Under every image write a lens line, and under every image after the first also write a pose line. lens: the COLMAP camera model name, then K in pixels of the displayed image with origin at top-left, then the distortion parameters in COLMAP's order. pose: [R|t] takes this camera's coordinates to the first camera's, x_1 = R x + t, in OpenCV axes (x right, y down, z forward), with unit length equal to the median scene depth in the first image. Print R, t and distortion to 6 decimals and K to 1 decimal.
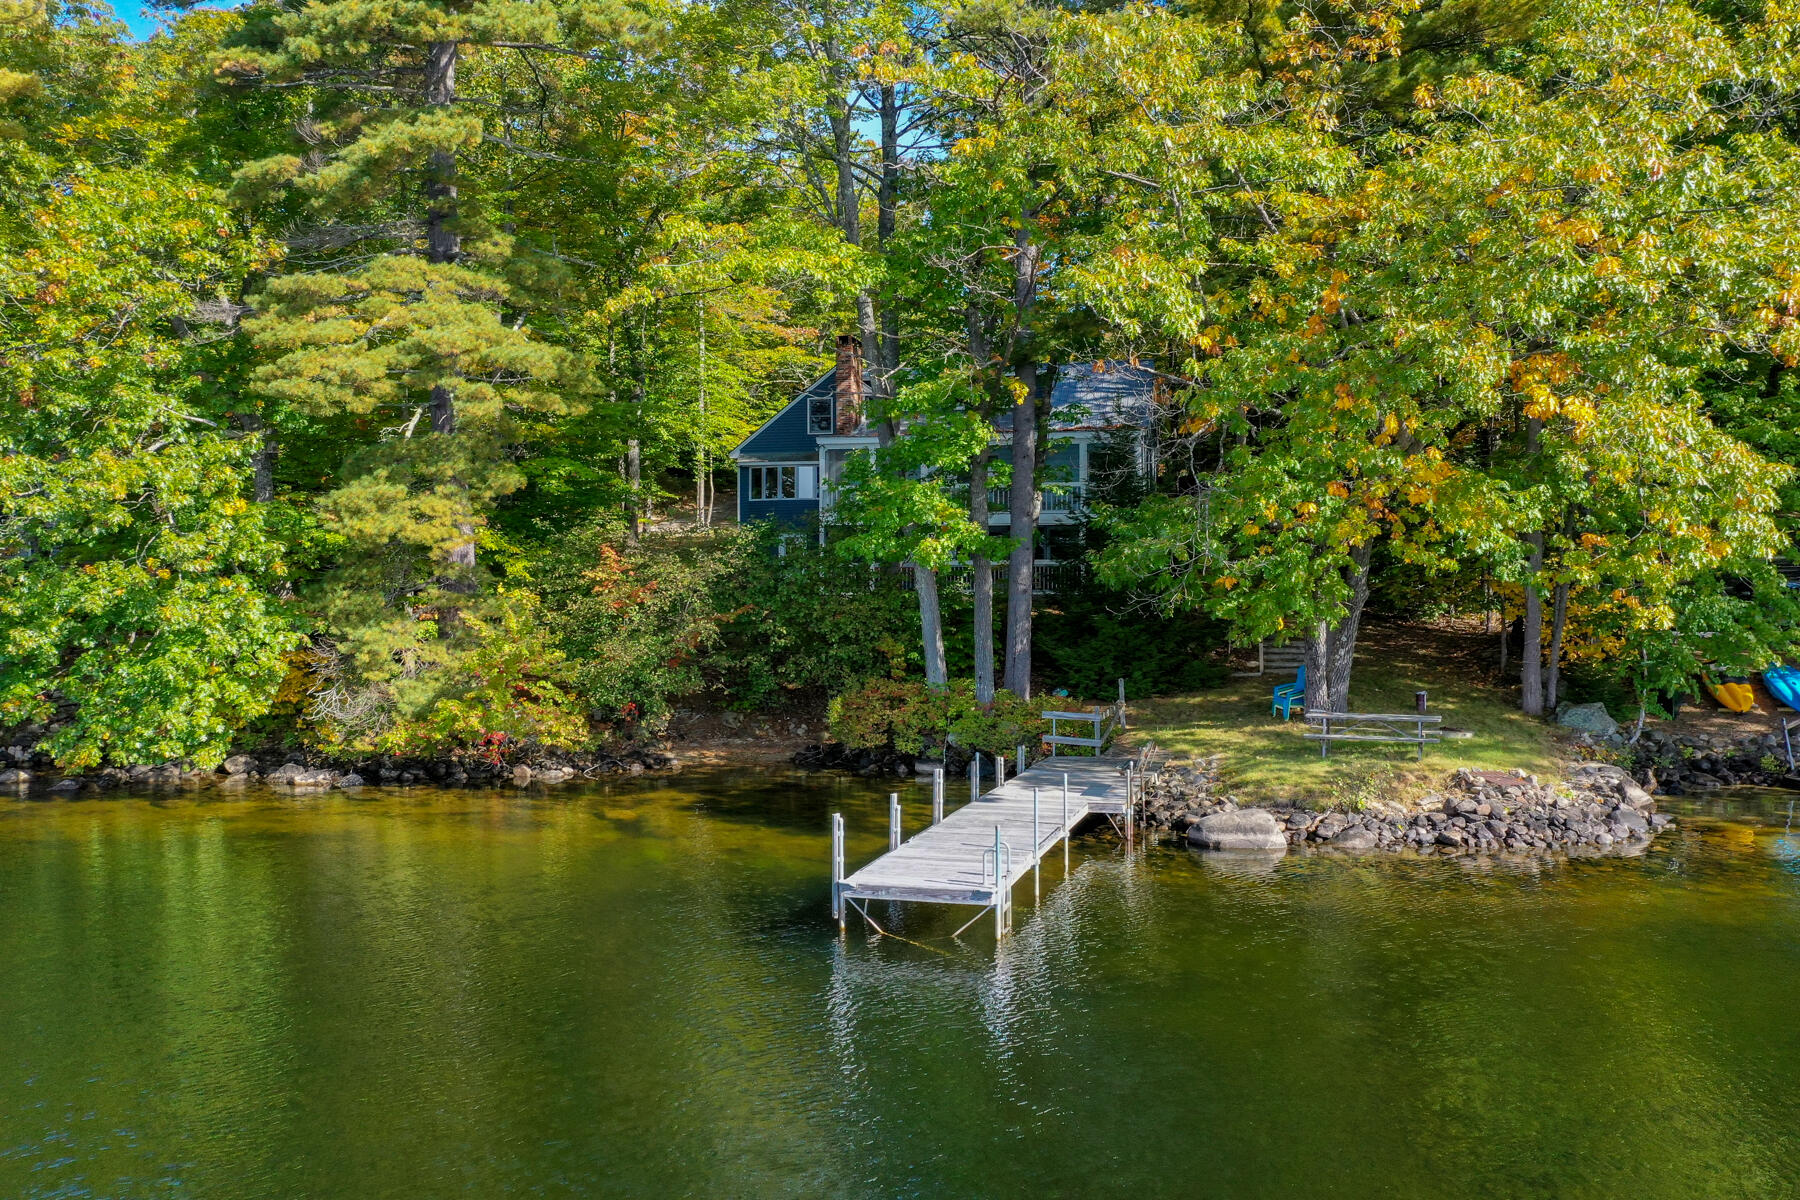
lens RADIAL K [[1452.5, 0, 863.9], [0, 1452.5, 602.6], [0, 0, 1]] dist [0.004079, 0.002273]
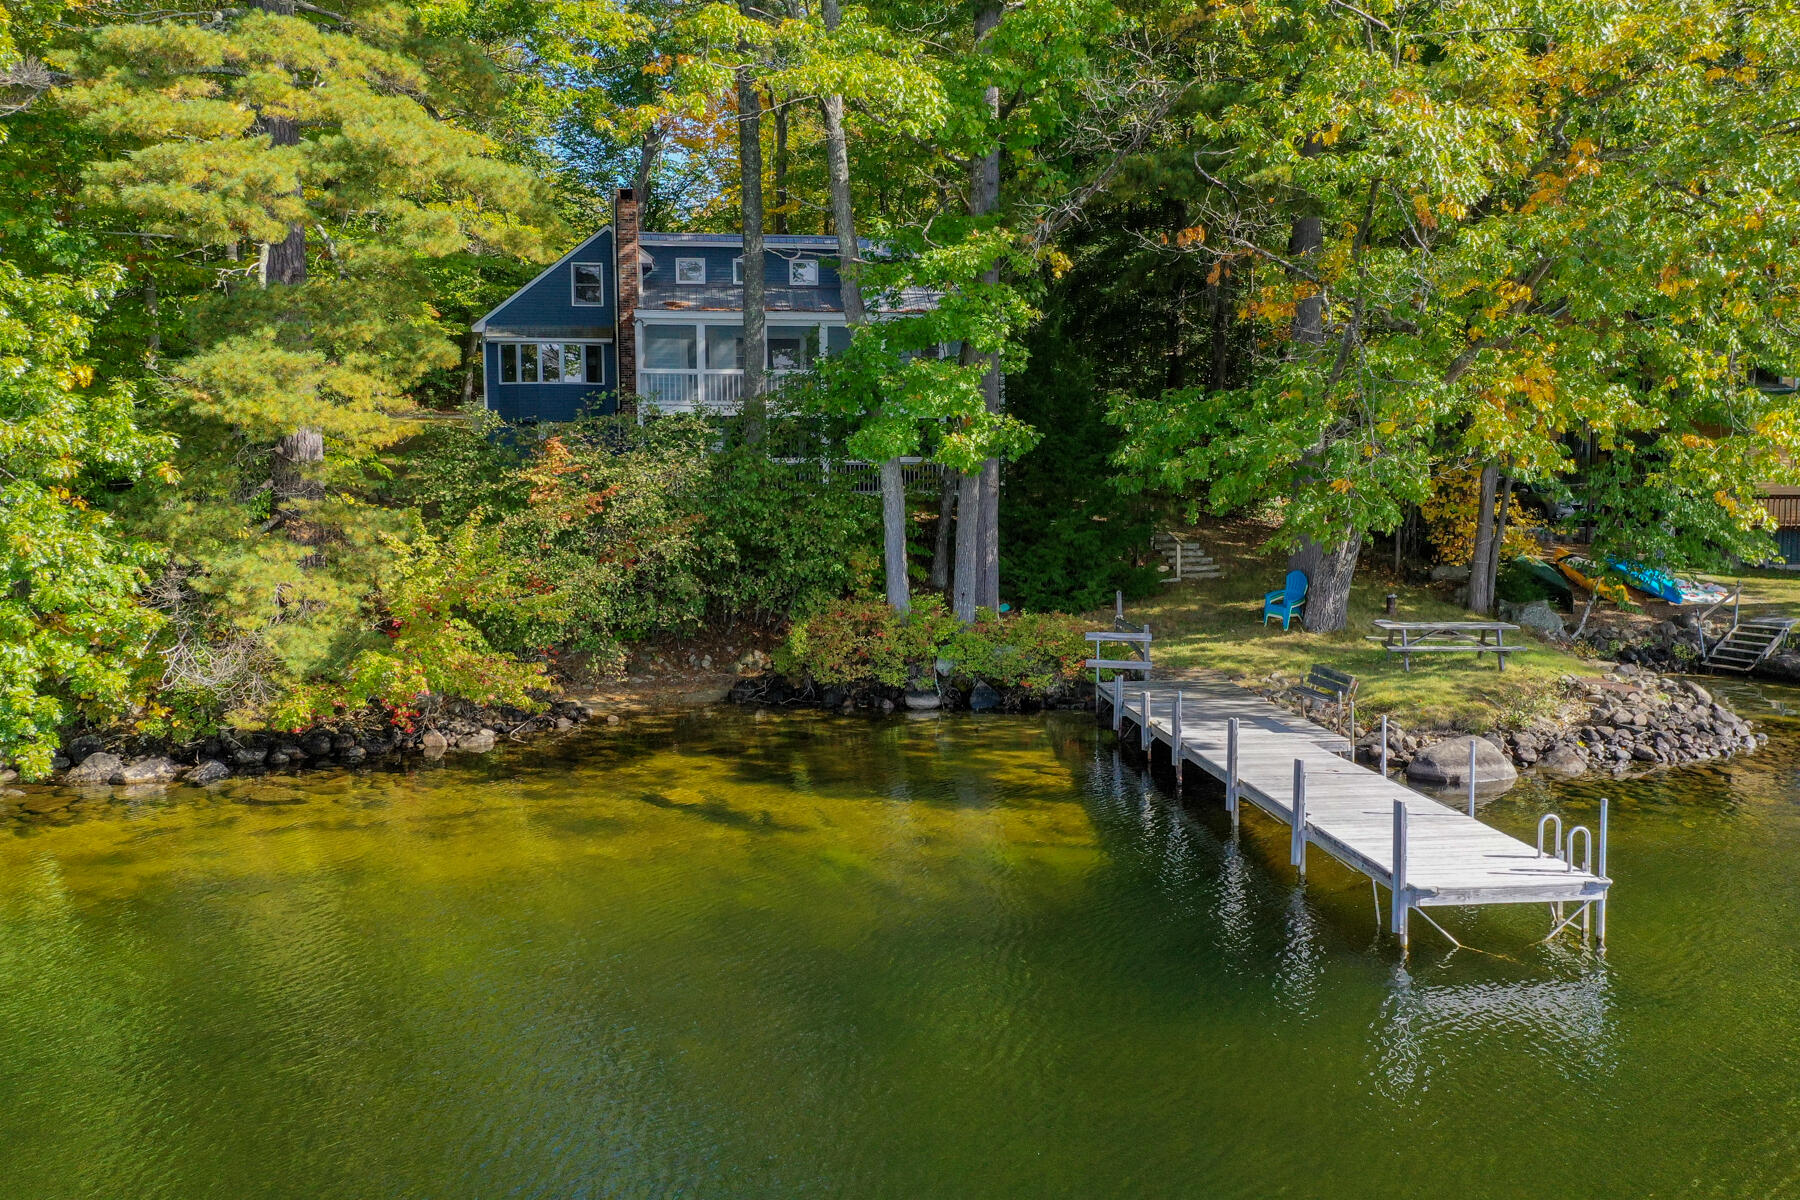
lens RADIAL K [[1452.5, 0, 863.9], [0, 1452.5, 602.6], [0, 0, 1]] dist [0.004079, 0.002273]
pose [[0.925521, -0.035470, 0.377032, -0.334480], [0.007568, 0.997138, 0.075229, -0.010625], [-0.378621, -0.066772, 0.923140, 0.239841]]
